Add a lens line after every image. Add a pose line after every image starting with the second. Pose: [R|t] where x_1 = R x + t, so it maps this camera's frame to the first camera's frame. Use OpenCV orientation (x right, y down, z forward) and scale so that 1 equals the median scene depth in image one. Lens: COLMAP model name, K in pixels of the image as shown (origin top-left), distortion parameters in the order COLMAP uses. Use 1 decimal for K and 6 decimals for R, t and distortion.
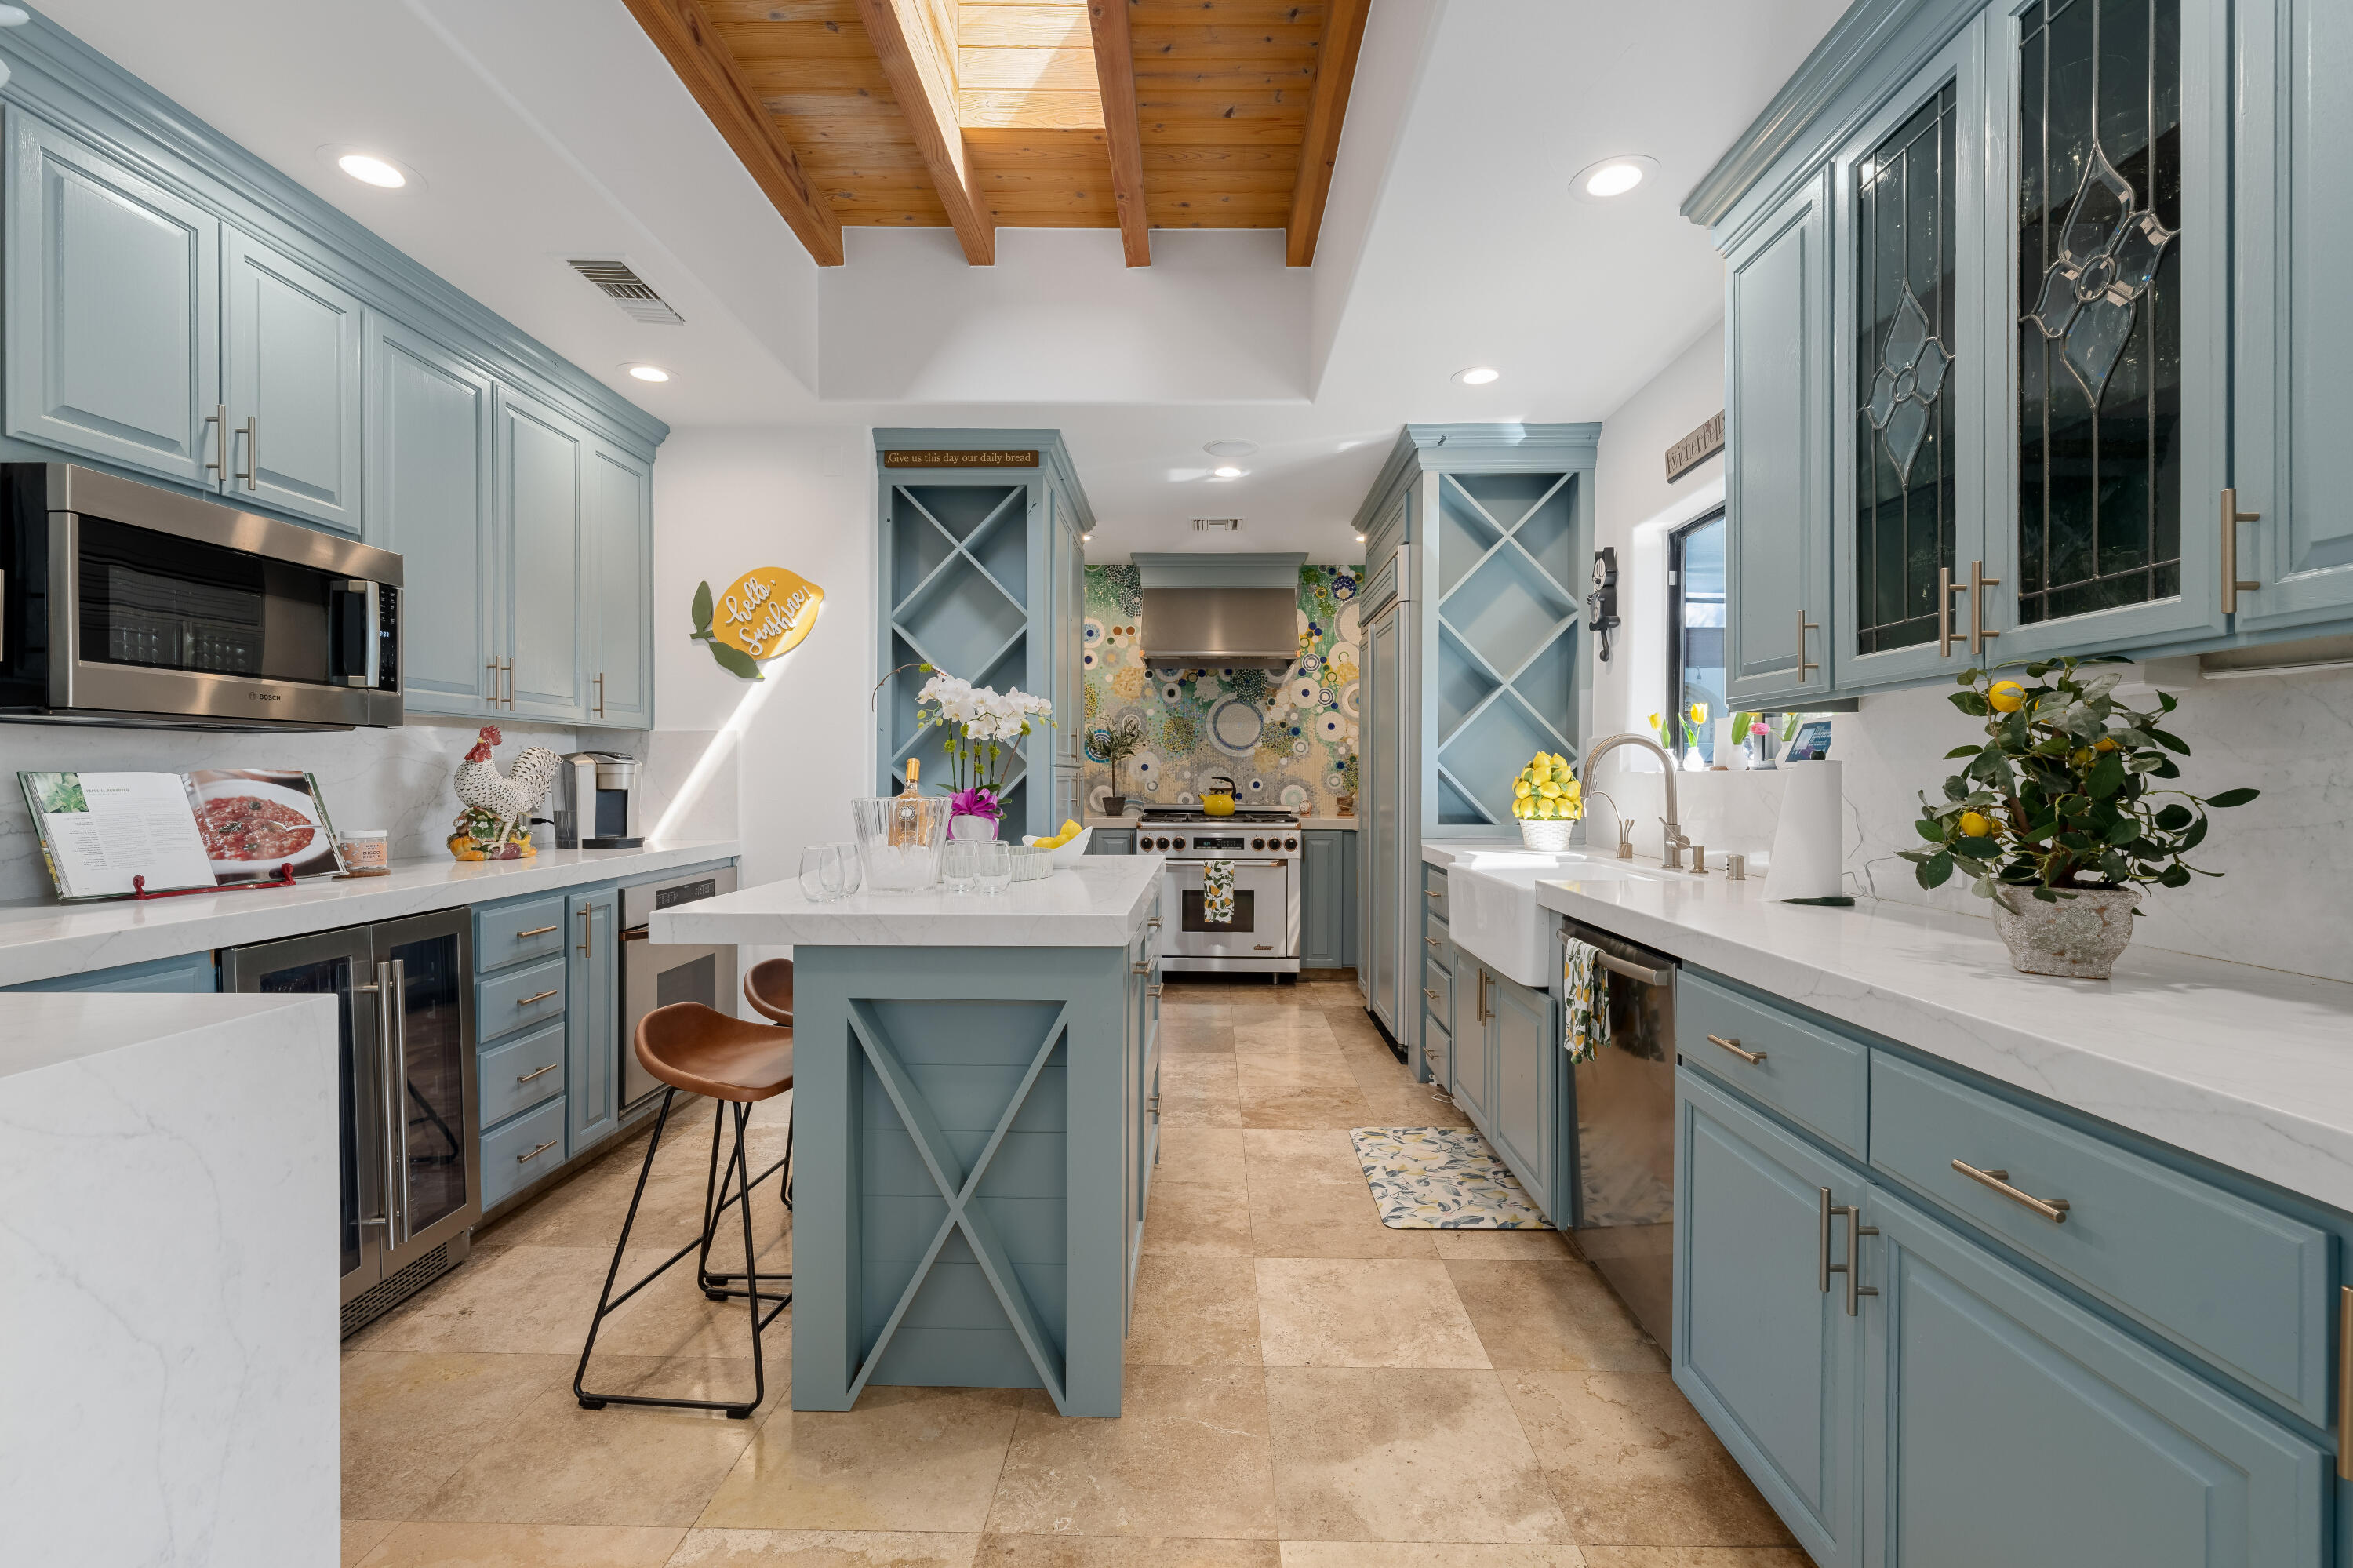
lens RADIAL K [[1018.1, 0, 1184.6], [0, 1018.1, 782.2], [0, 0, 1]] dist [-0.004670, -0.000254]
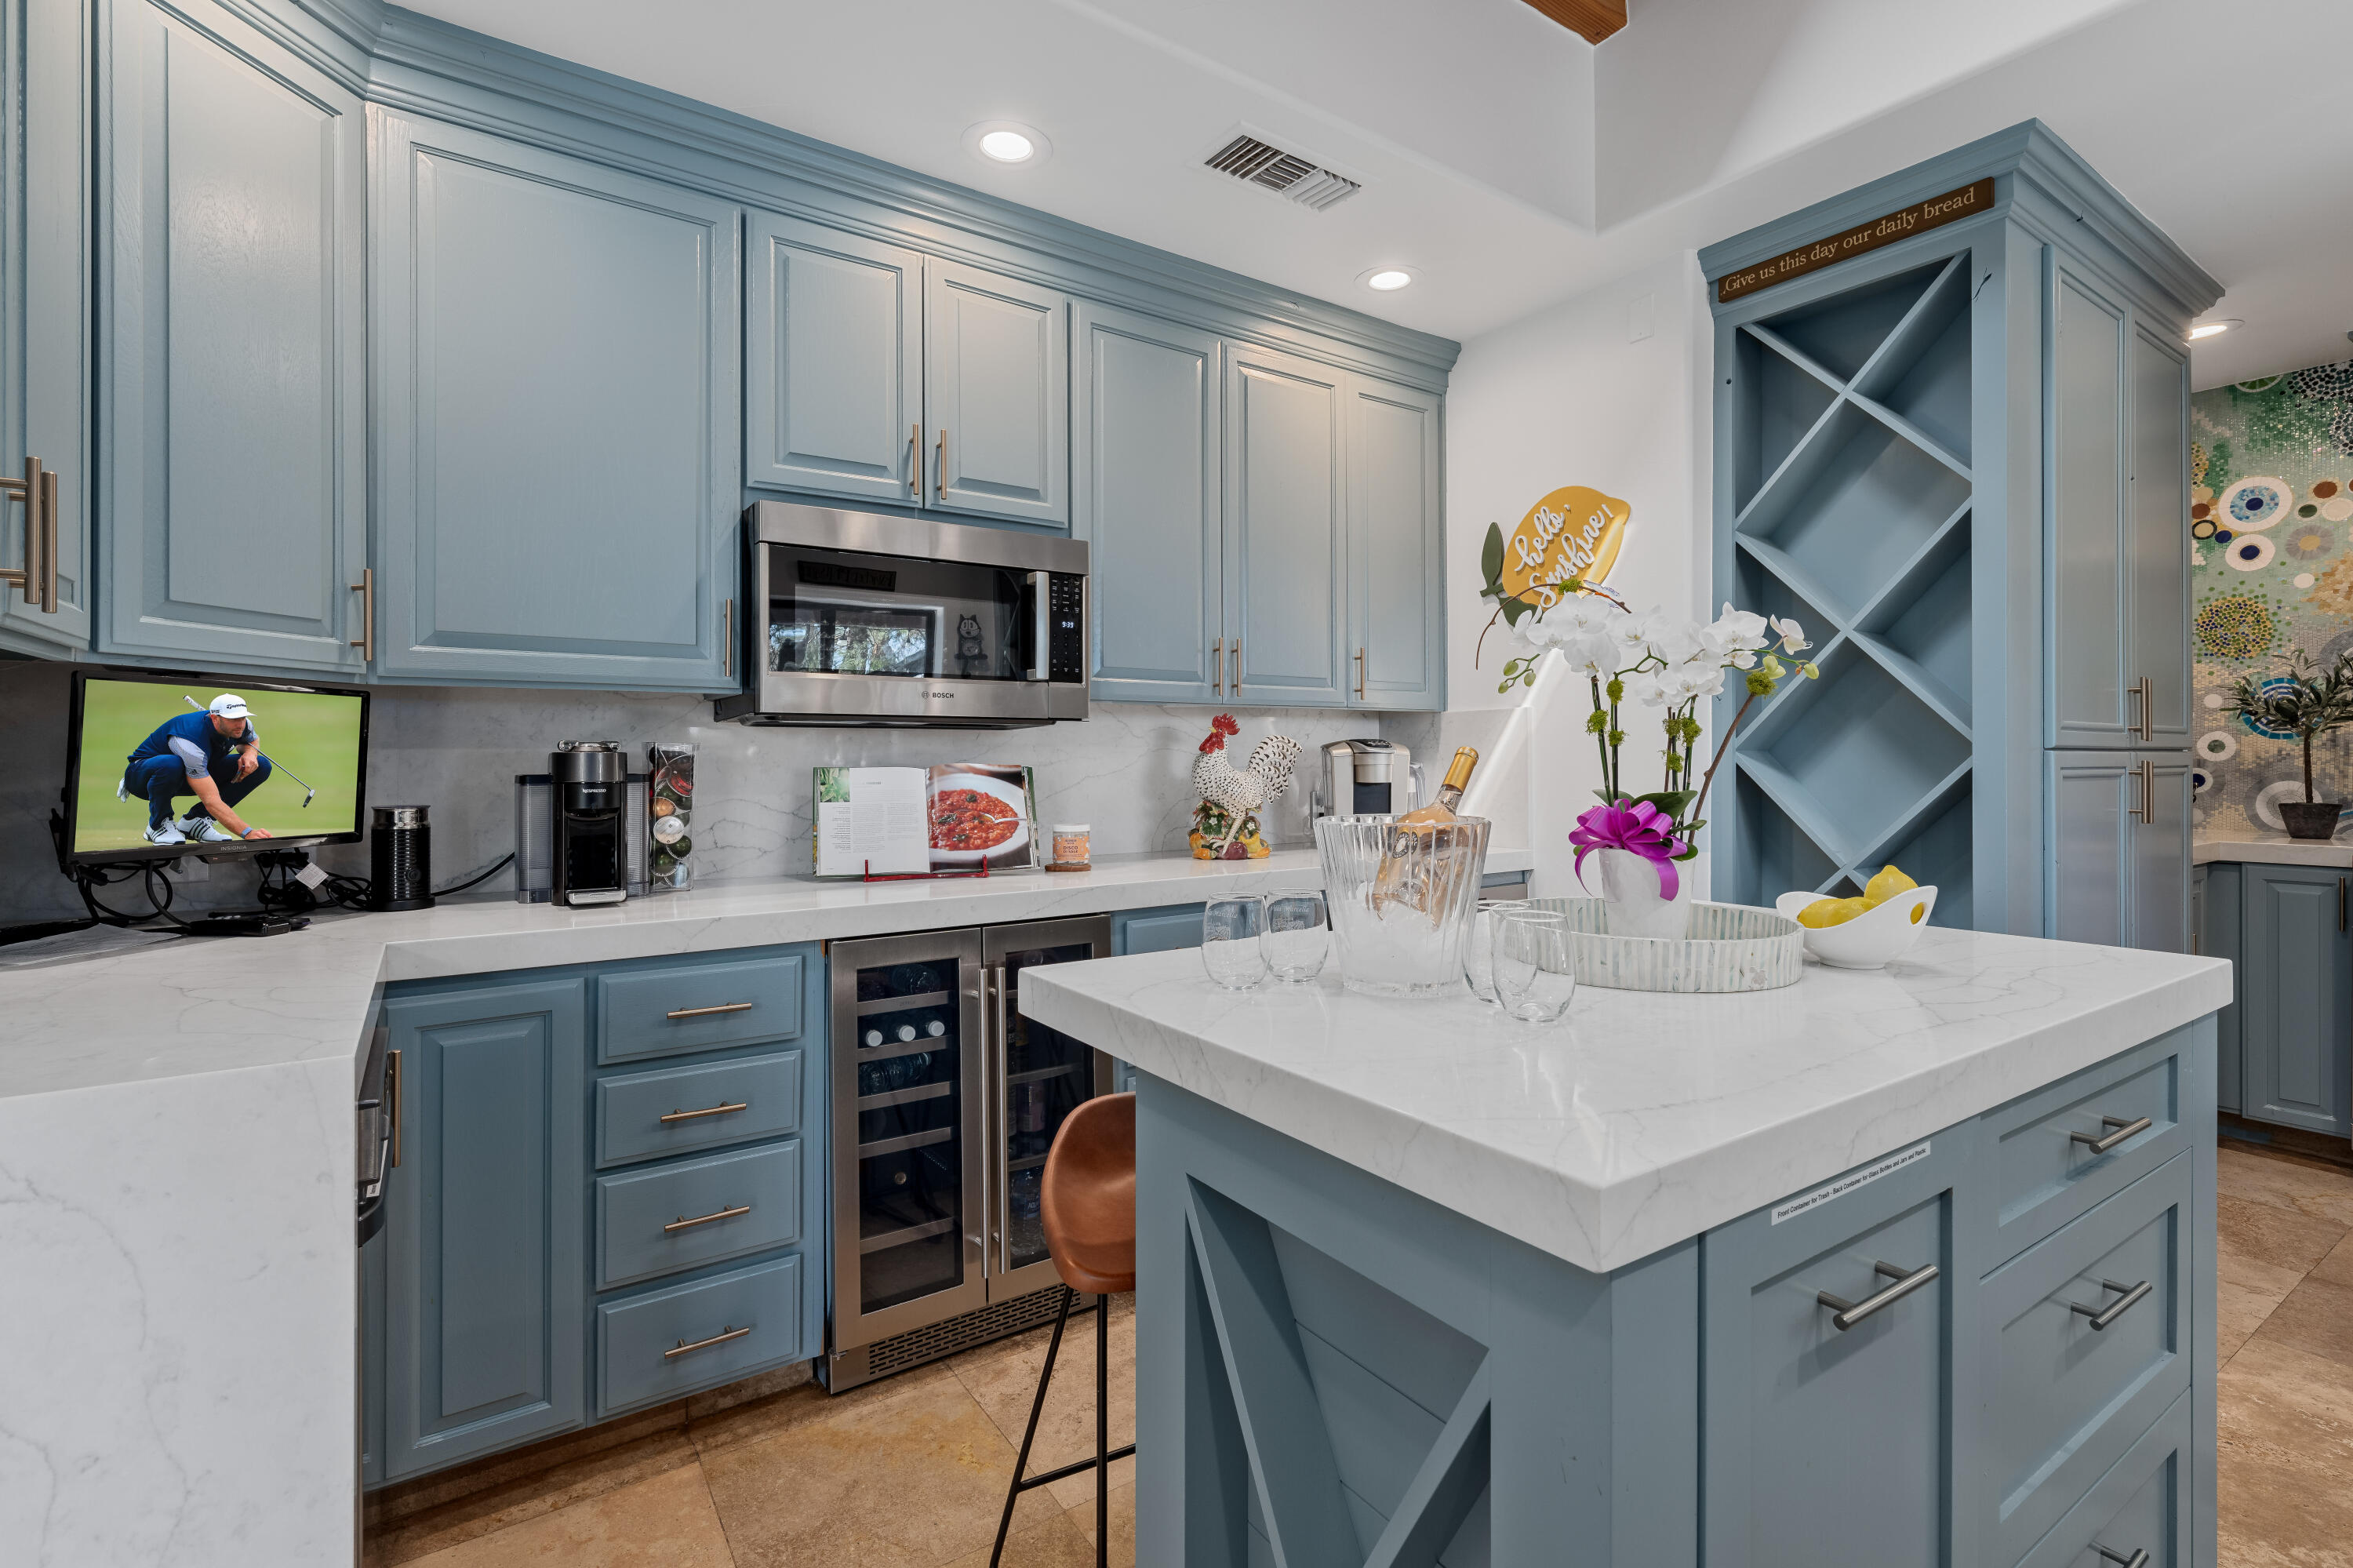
lens RADIAL K [[1080.4, 0, 1190.8], [0, 1080.4, 754.6], [0, 0, 1]] dist [-0.001911, 0.000670]
pose [[0.580875, -0.006068, -0.813970, 0.099904], [-0.001584, 0.999962, -0.008585, -0.009832], [0.813991, 0.006276, 0.580844, 0.398802]]
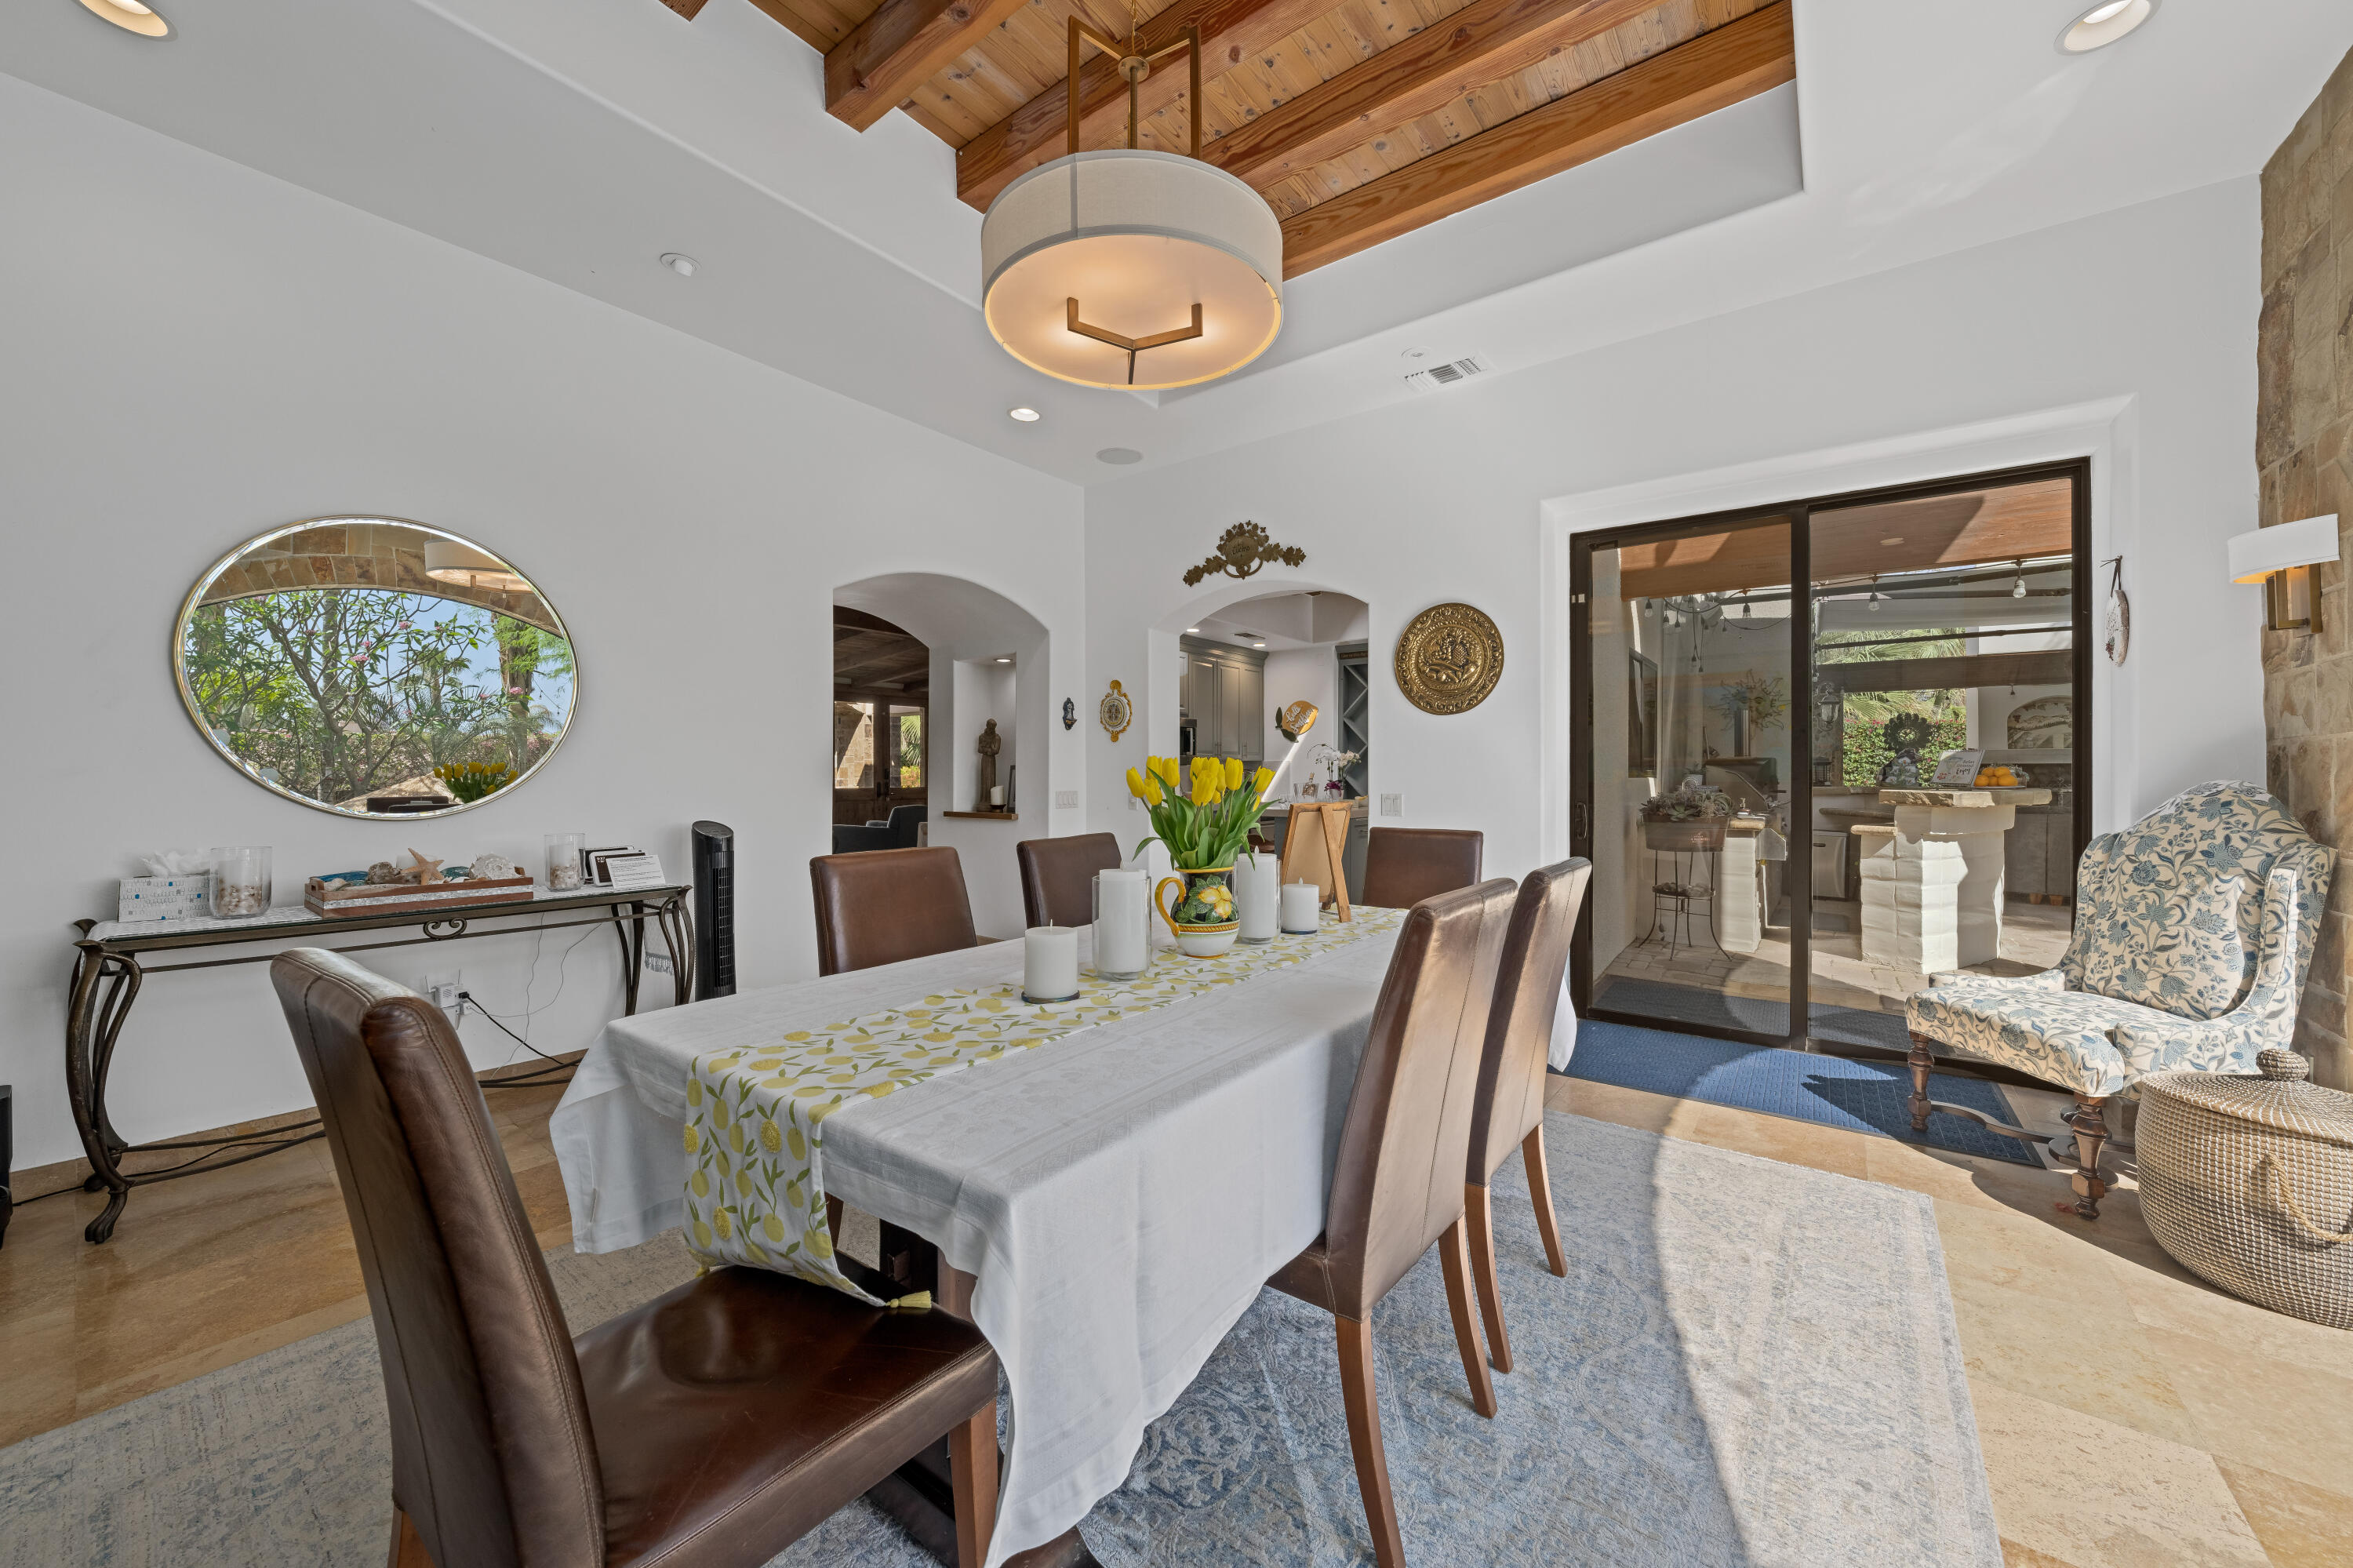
lens RADIAL K [[855.5, 0, 1174.2], [0, 855.5, 778.5], [0, 0, 1]] dist [-0.005365, -0.000120]
pose [[0.798525, 0.001686, -0.601959, 0.897723], [-0.002718, 0.999996, -0.000804, 0.001170], [0.601955, 0.002278, 0.798526, -1.322965]]
